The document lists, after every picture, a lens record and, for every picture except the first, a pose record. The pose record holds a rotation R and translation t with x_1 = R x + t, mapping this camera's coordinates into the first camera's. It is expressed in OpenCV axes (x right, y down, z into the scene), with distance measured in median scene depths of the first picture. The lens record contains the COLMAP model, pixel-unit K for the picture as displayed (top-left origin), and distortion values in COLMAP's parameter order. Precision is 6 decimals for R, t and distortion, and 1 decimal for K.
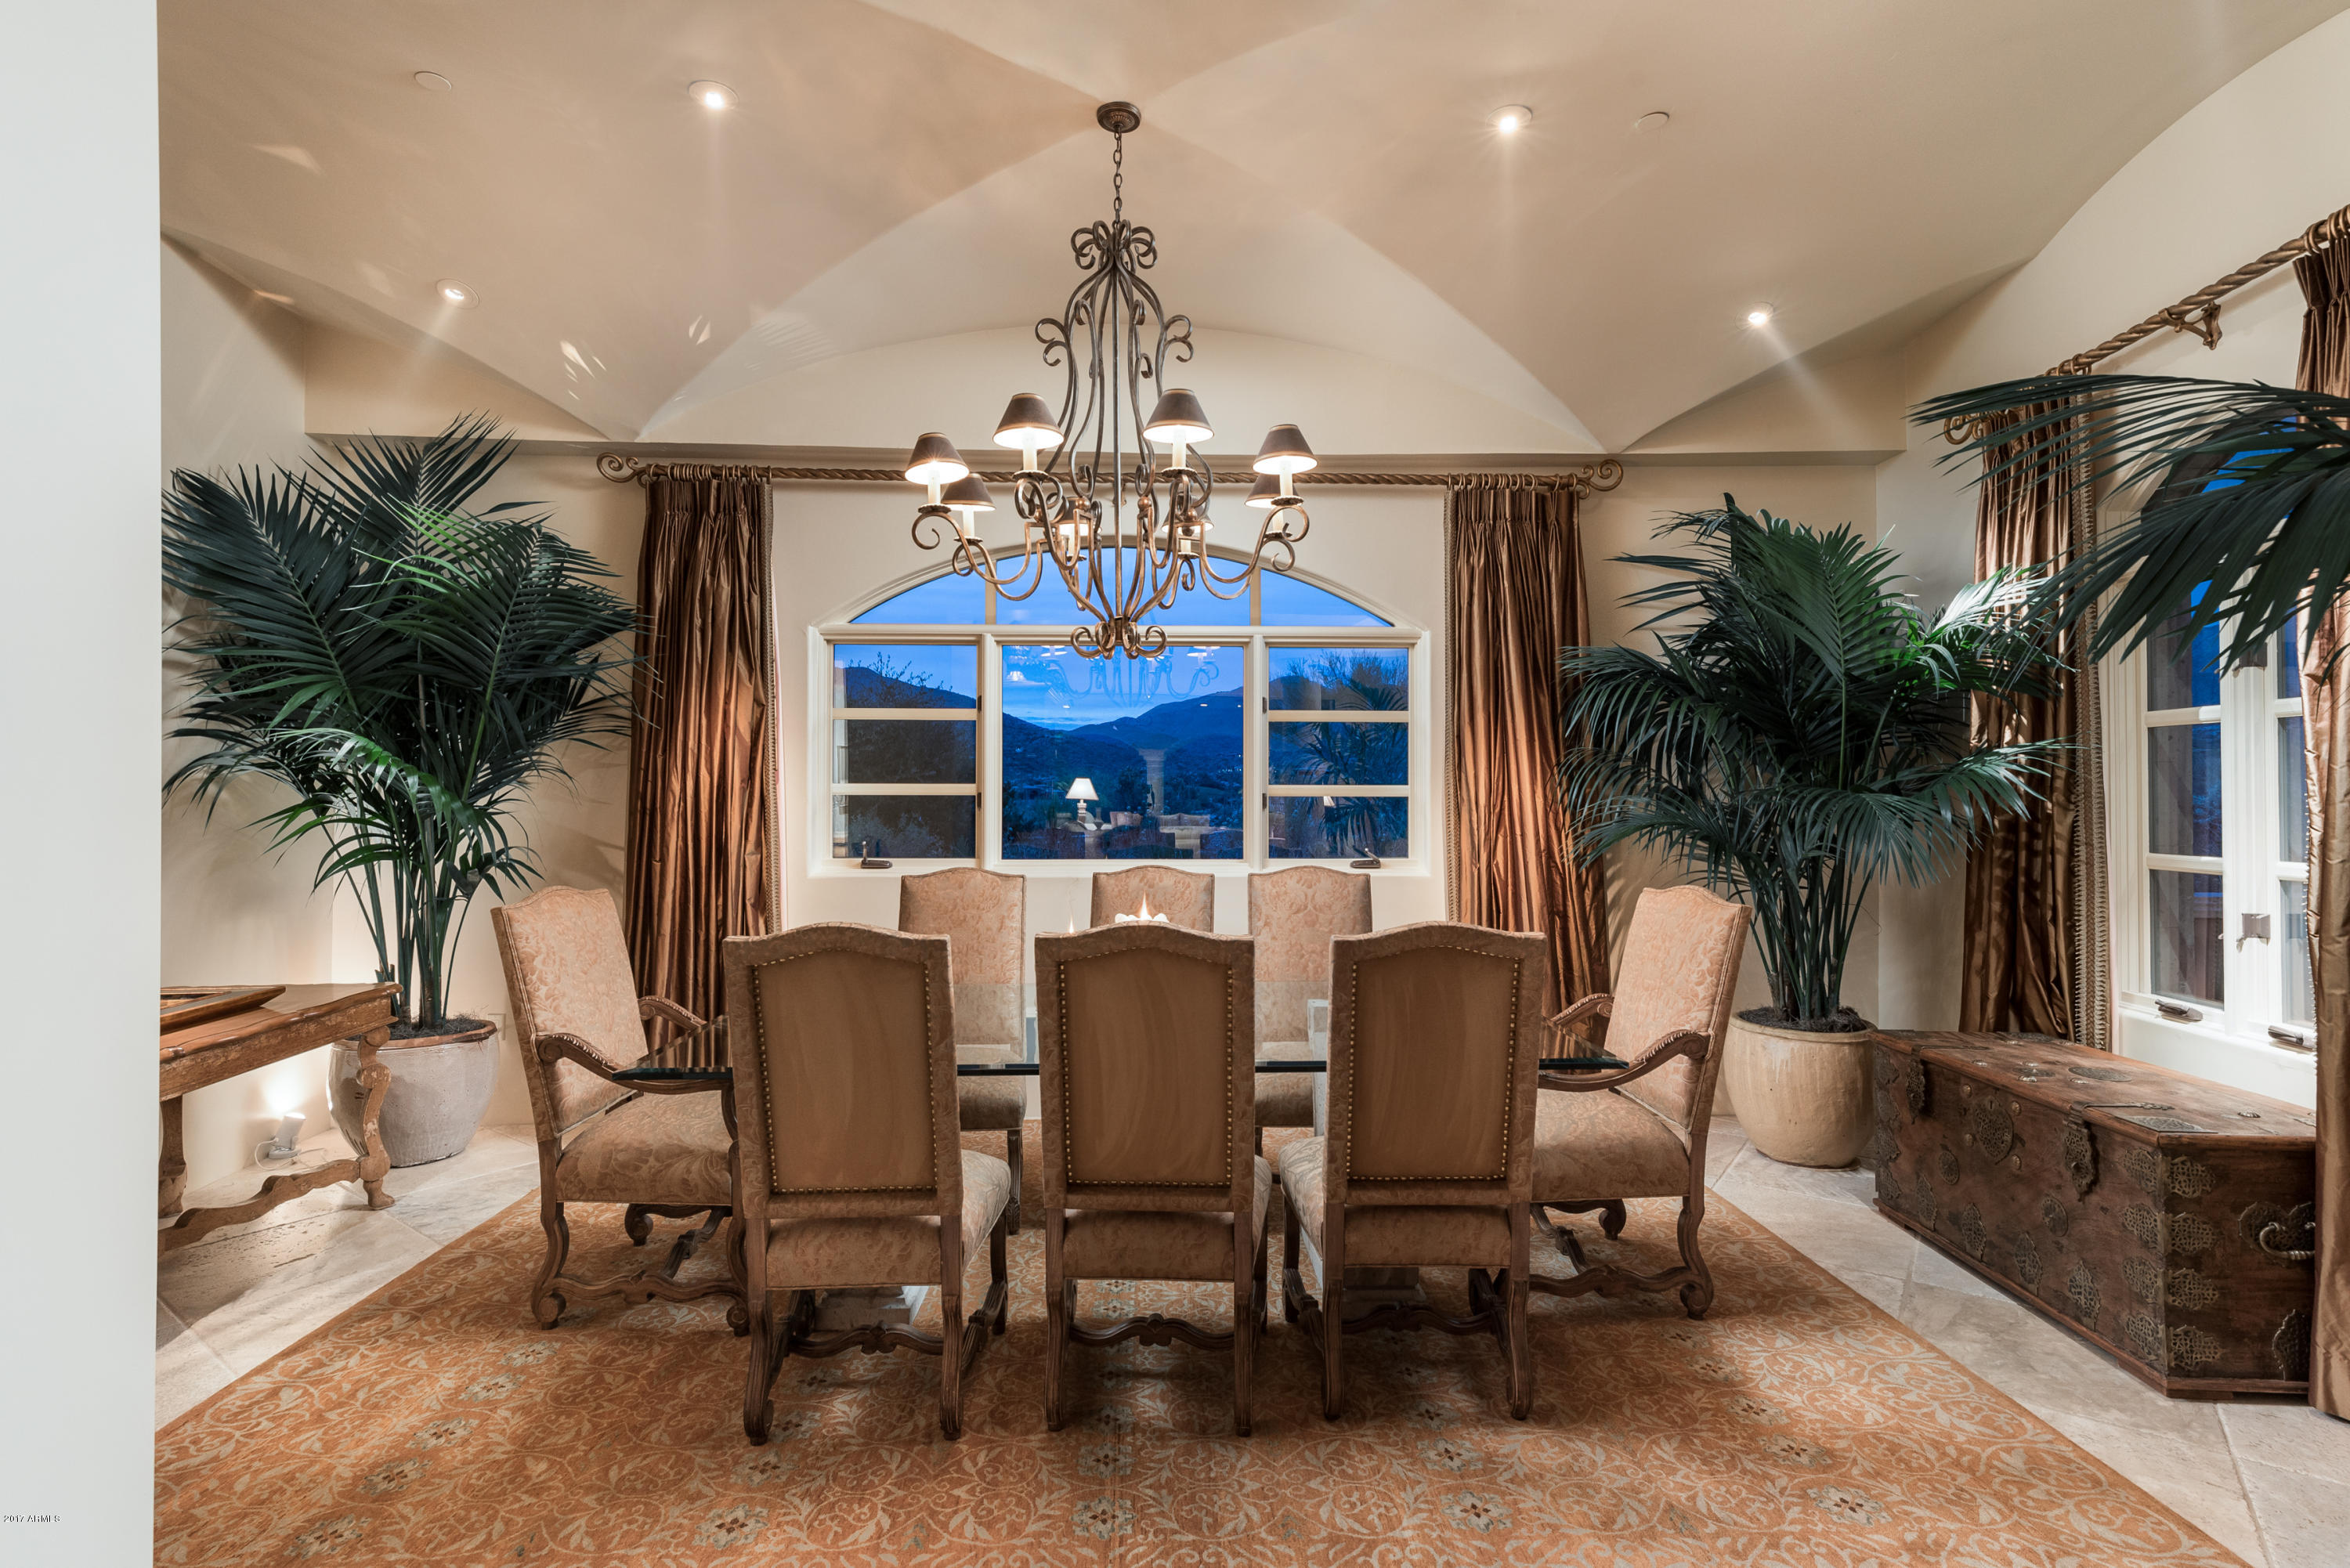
lens RADIAL K [[1117.7, 0, 1181.5], [0, 1117.7, 780.4], [0, 0, 1]] dist [0.001506, 0.000152]
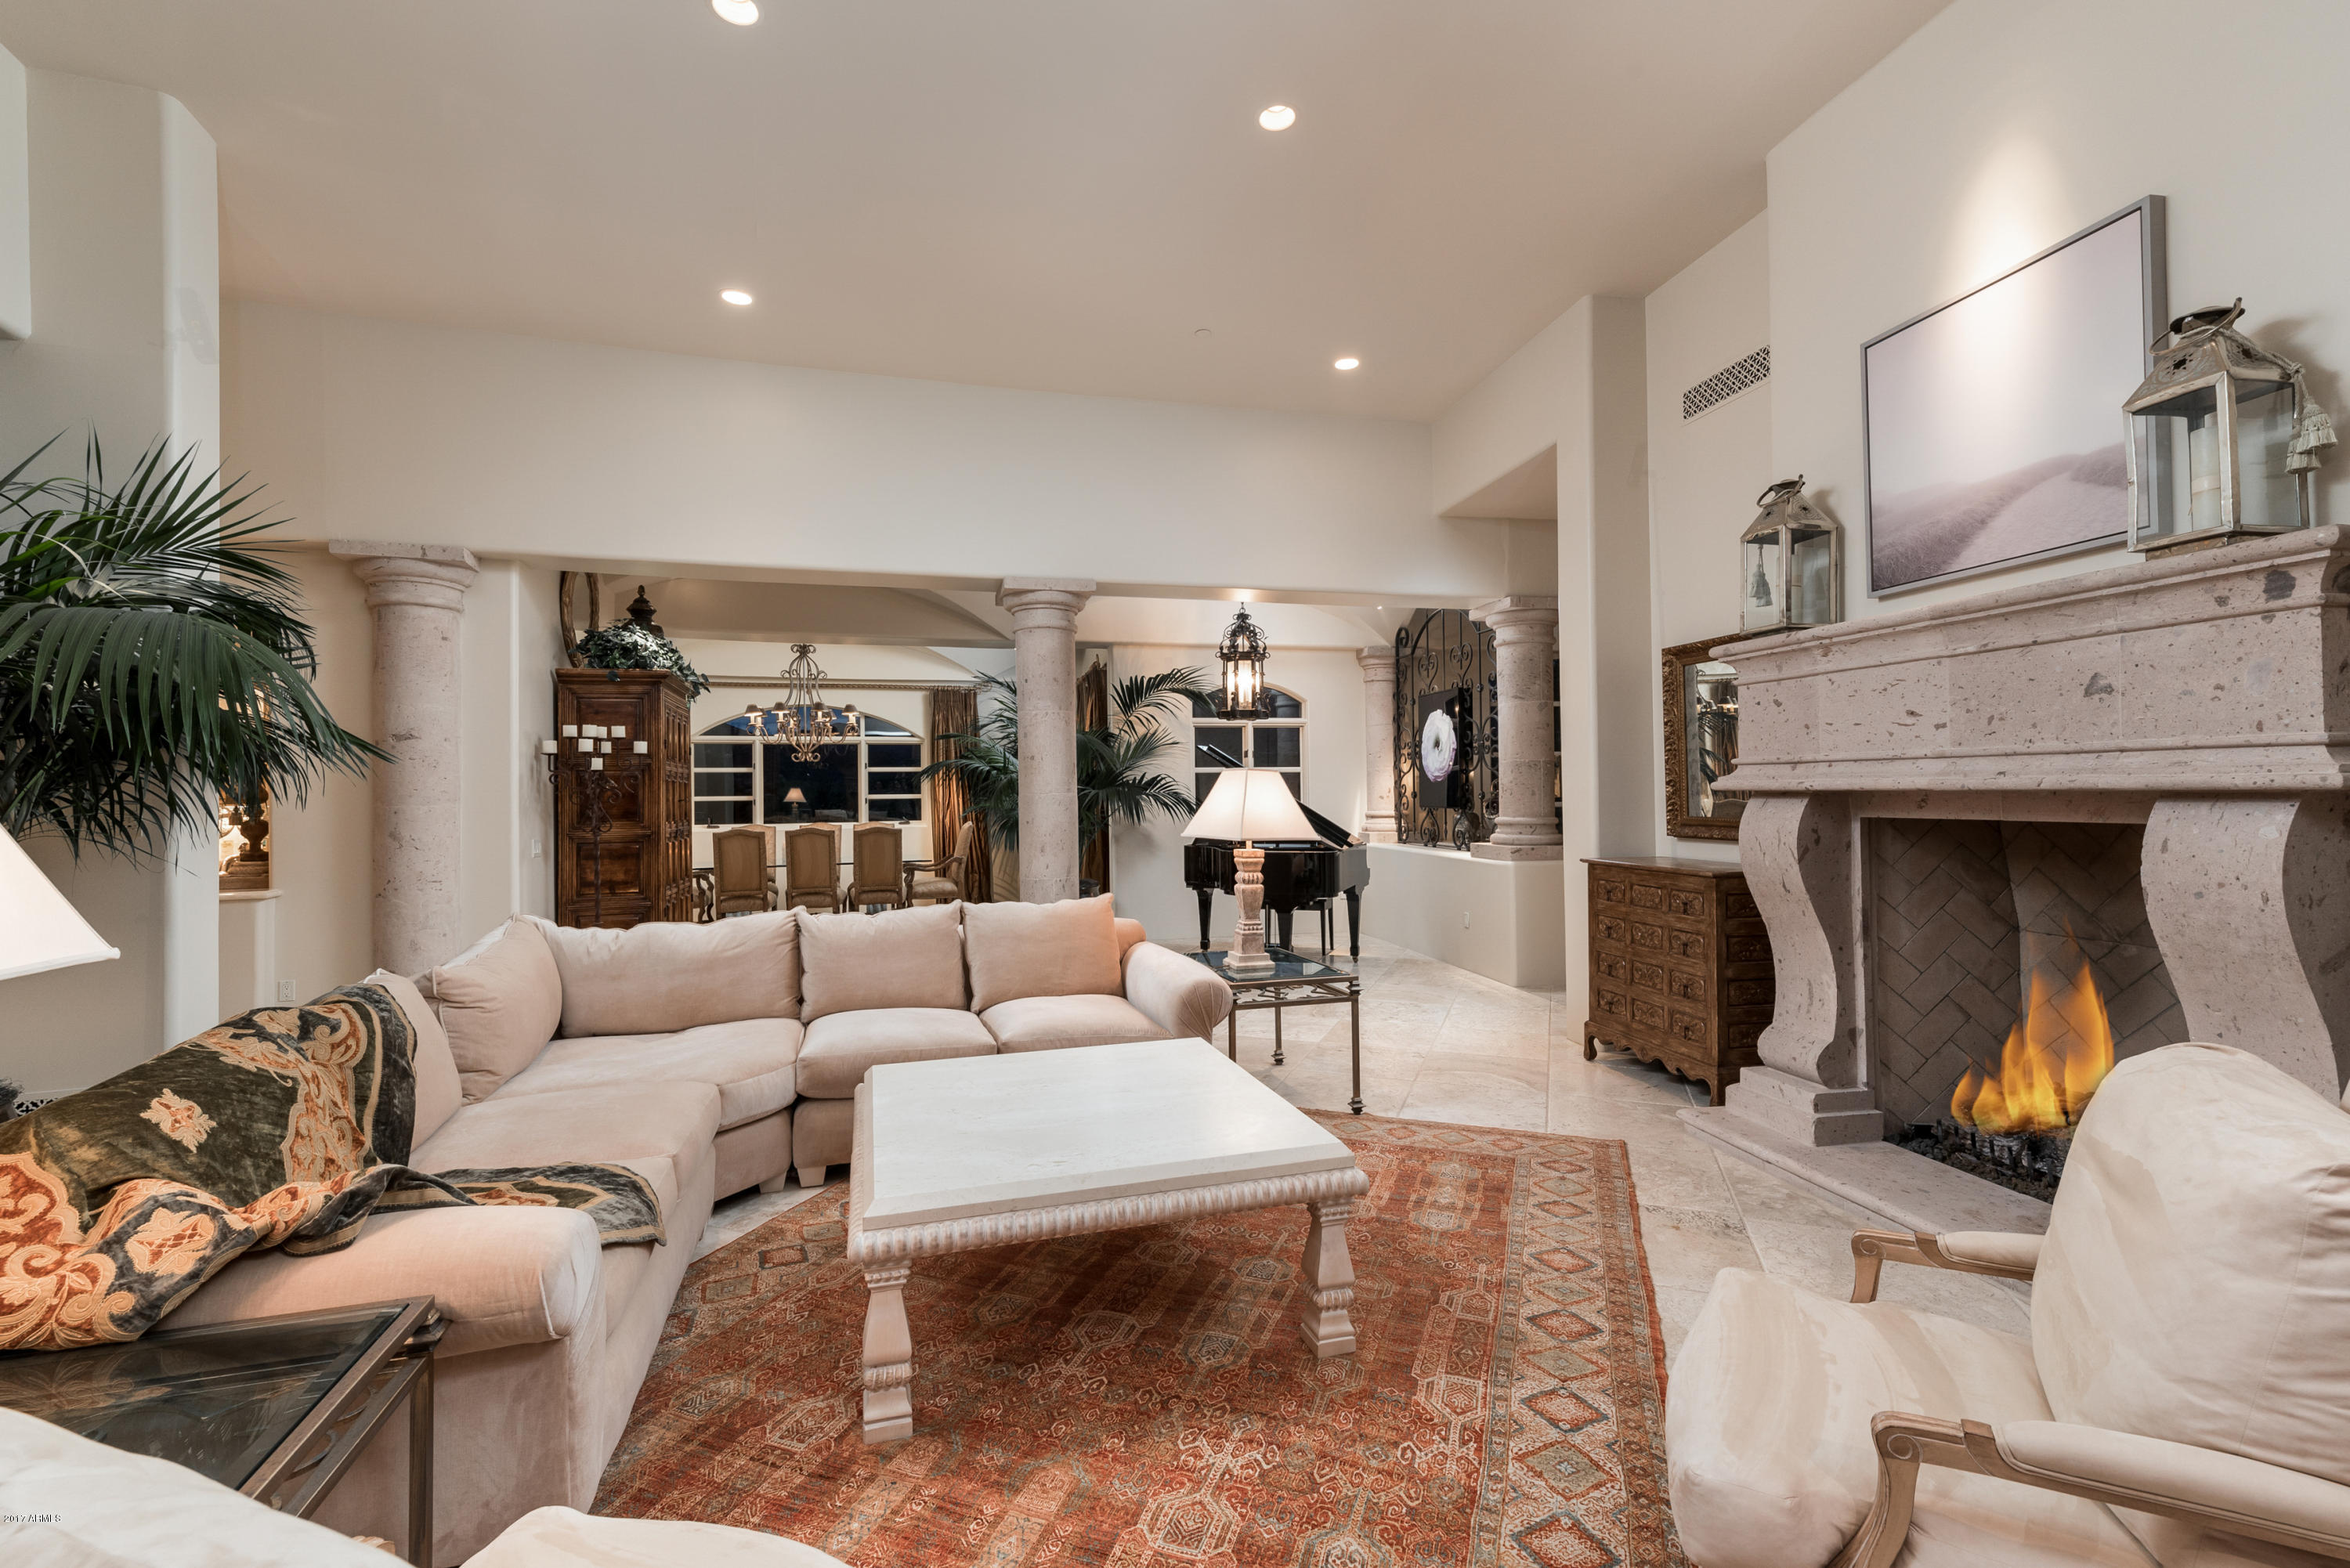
lens RADIAL K [[1002.9, 0, 1175.0], [0, 1002.9, 784.0], [0, 0, 1]] dist [0.003035, 0.000631]
pose [[0.962767, -0.005305, 0.270279, 0.166647], [0.006568, 0.999971, -0.003772, -0.009177], [-0.270251, 0.005407, 0.962775, -1.834716]]
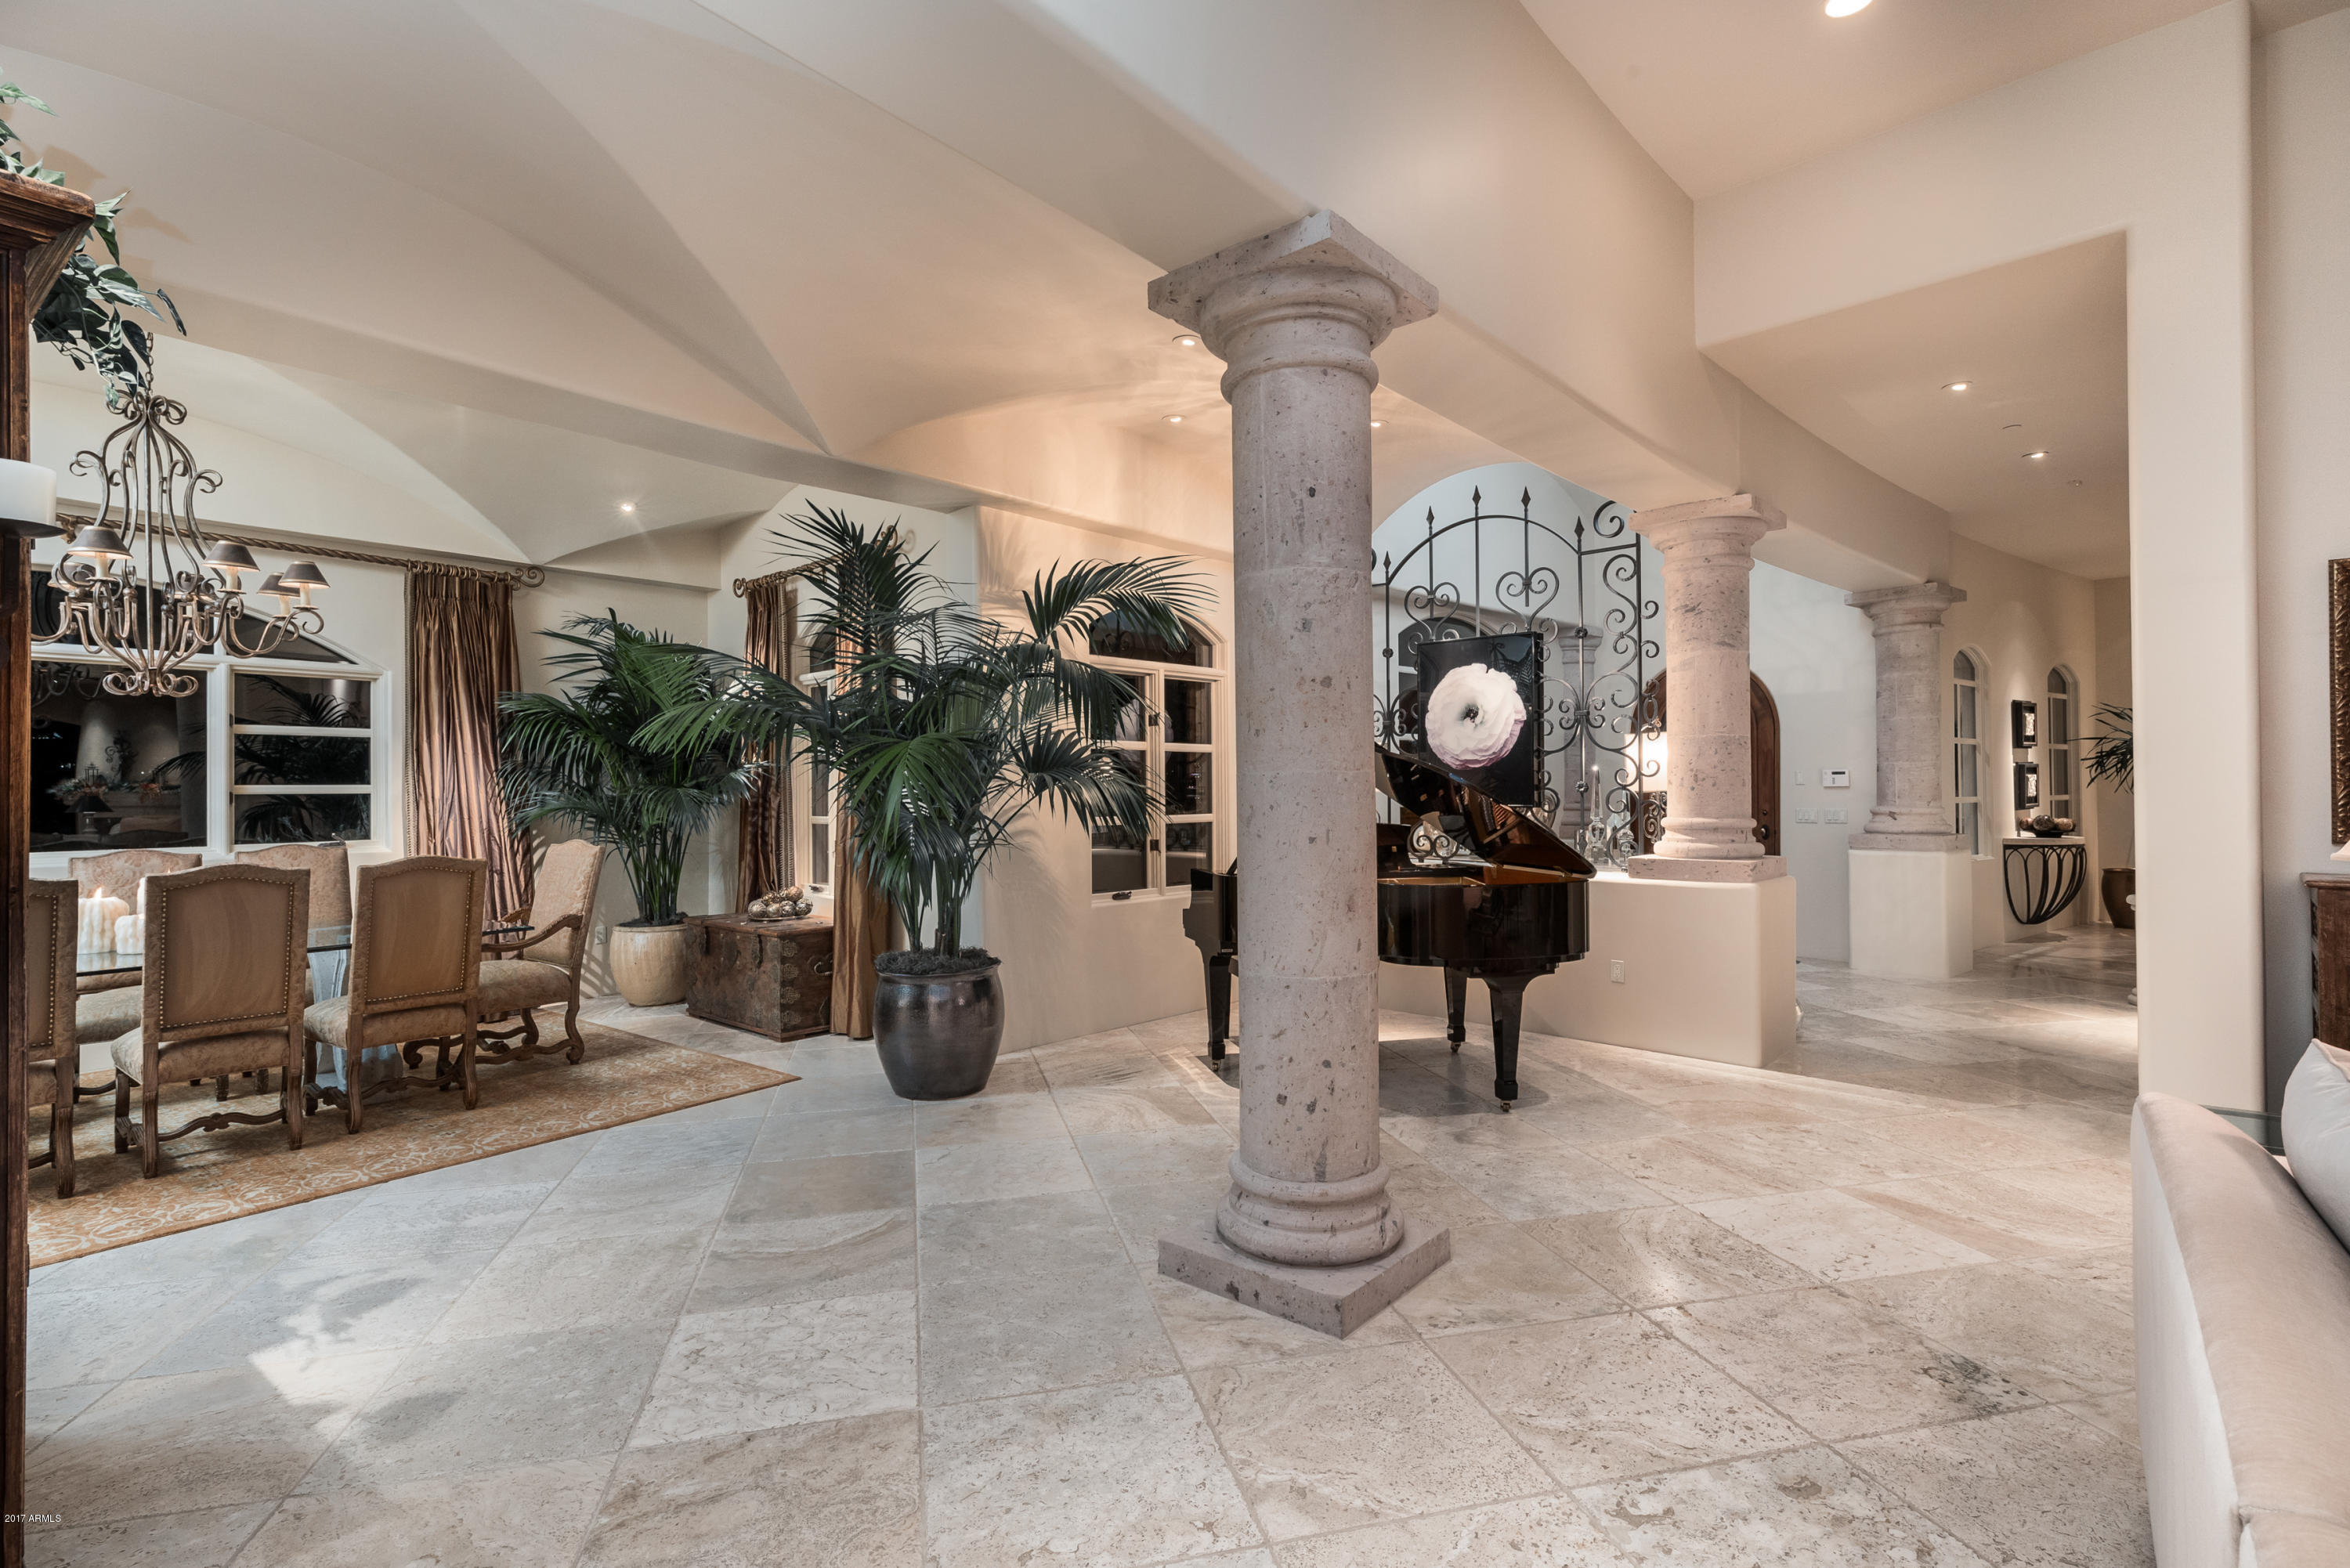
lens RADIAL K [[1117.7, 0, 1181.5], [0, 1117.7, 780.4], [0, 0, 1]] dist [0.001506, 0.000152]
pose [[0.645627, -0.000400, 0.763653, -0.231555], [0.000294, 1.000000, 0.000275, -0.001765], [-0.763653, 0.000047, 0.645627, -0.720163]]
